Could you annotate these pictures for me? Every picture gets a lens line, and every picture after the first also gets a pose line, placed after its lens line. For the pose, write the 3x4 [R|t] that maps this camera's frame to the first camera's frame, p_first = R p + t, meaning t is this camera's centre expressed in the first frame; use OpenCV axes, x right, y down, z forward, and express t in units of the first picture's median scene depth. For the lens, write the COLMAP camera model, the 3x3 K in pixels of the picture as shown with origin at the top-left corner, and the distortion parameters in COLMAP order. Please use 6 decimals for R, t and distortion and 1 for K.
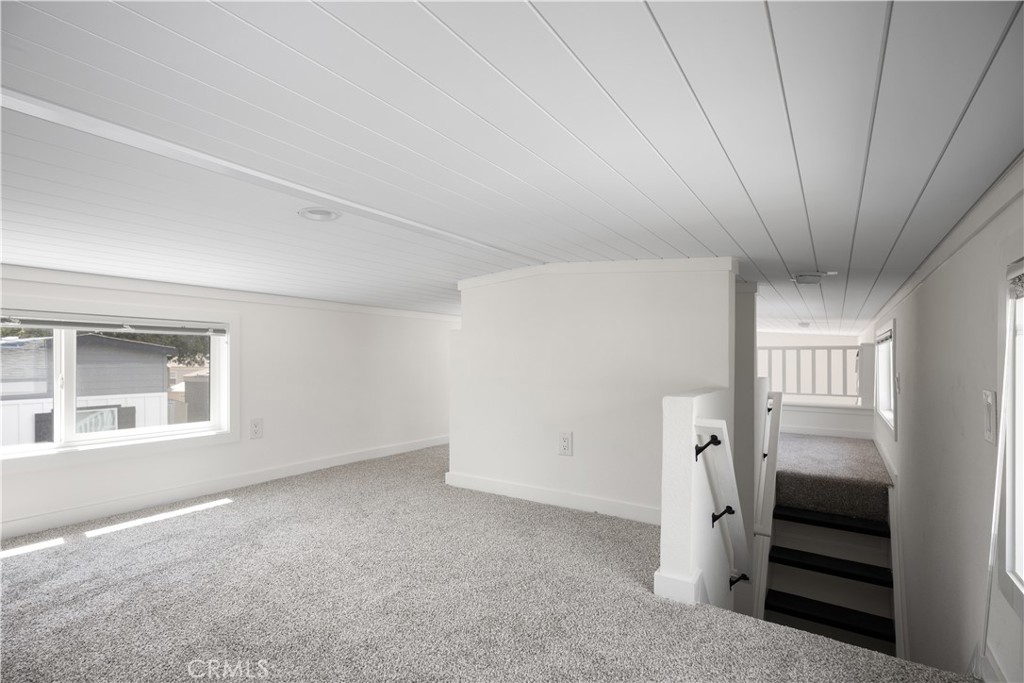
lens RADIAL K [[481.5, 0, 513.6], [0, 481.5, 358.5], [0, 0, 1]] dist [0.001175, 0.000268]
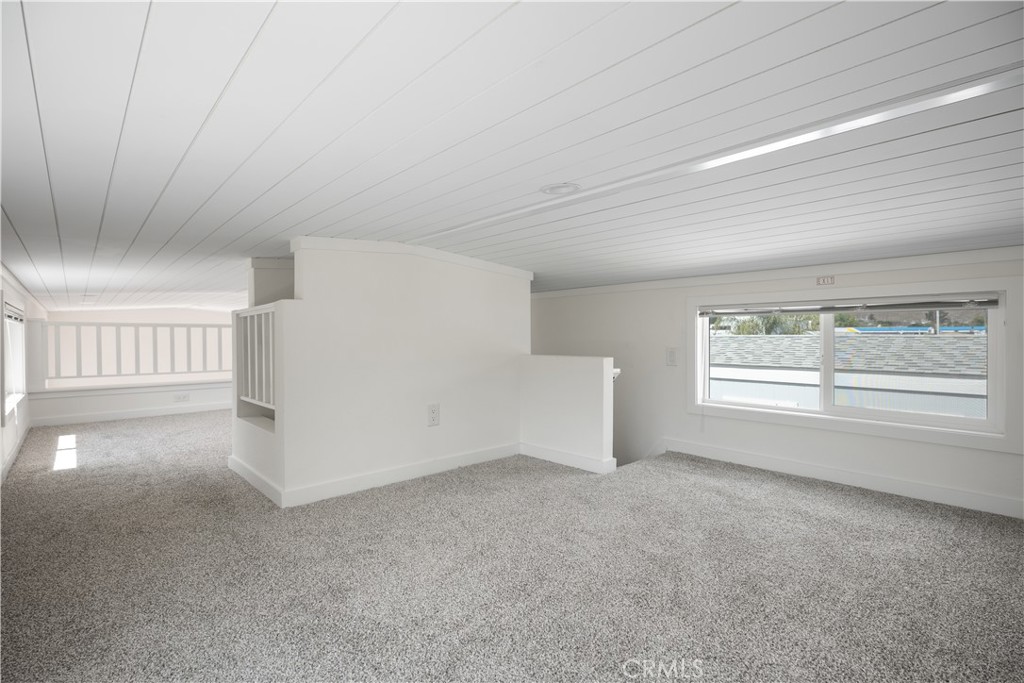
lens RADIAL K [[473.0, 0, 512.0], [0, 473.0, 341.5], [0, 0, 1]] dist [0.002093, 0.000327]
pose [[0.237152, -0.011088, 0.971409, -0.883606], [-0.000226, 0.999934, 0.011469, -0.001111], [-0.971473, -0.002940, 0.237133, 0.576323]]
